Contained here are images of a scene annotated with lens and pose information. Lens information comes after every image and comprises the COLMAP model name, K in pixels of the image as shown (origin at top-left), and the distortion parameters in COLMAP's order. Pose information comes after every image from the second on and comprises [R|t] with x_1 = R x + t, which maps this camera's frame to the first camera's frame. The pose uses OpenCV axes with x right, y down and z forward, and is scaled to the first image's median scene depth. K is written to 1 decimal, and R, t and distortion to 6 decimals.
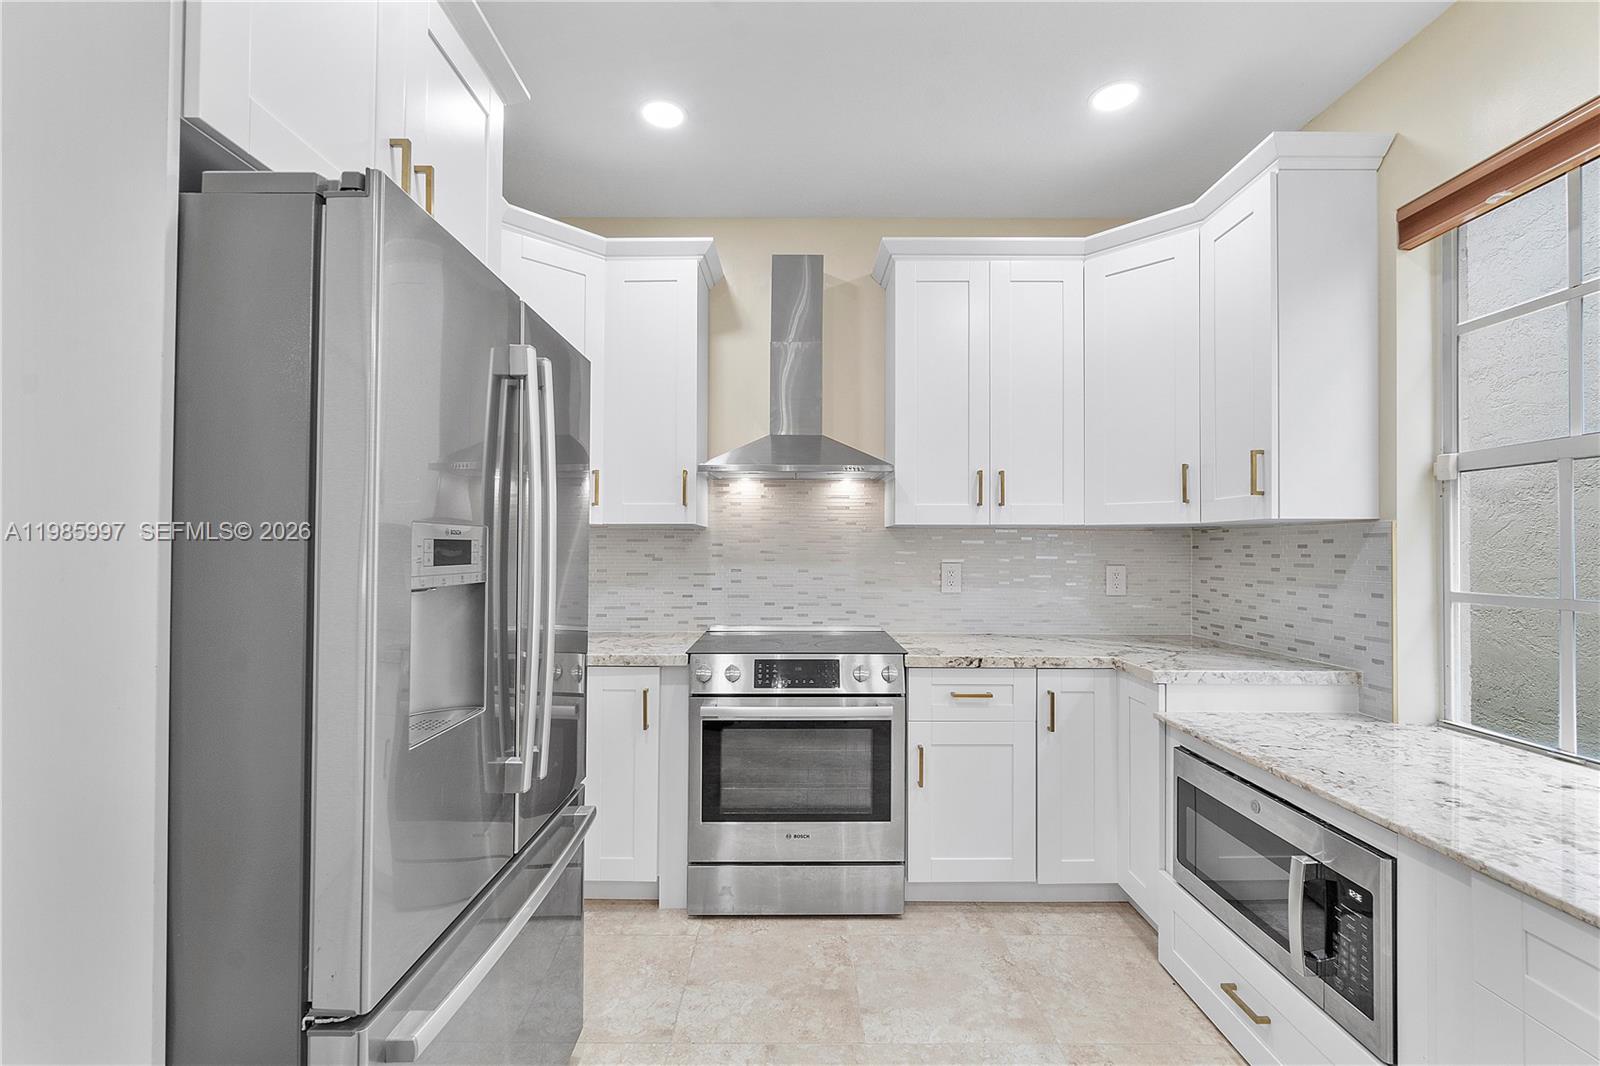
lens RADIAL K [[690.9, 0, 798.3], [0, 690.9, 537.8], [0, 0, 1]] dist [0.003981, -0.000414]
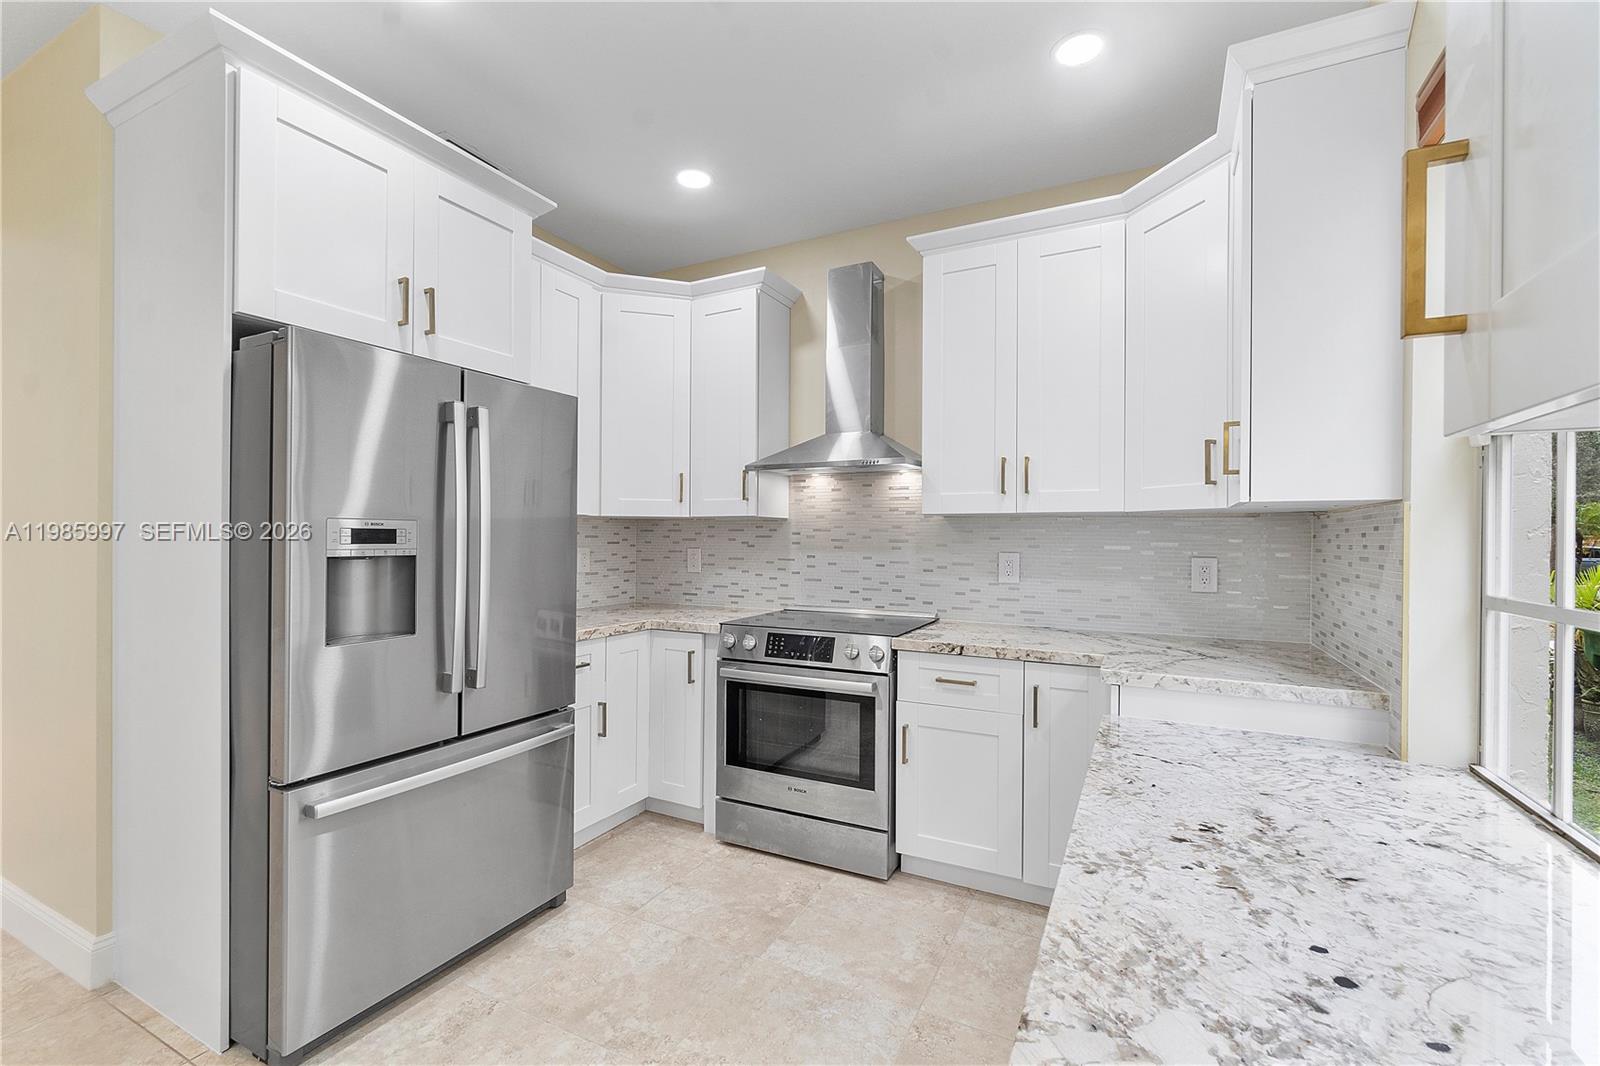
lens RADIAL K [[690.9, 0, 796.7], [0, 690.9, 534.9], [0, 0, 1]] dist [0.003981, -0.000414]
pose [[0.889298, 0.000829, -0.457328, 0.509028], [0.004178, 0.999942, 0.009938, 0.001452], [0.457310, -0.010748, 0.889243, -0.004901]]
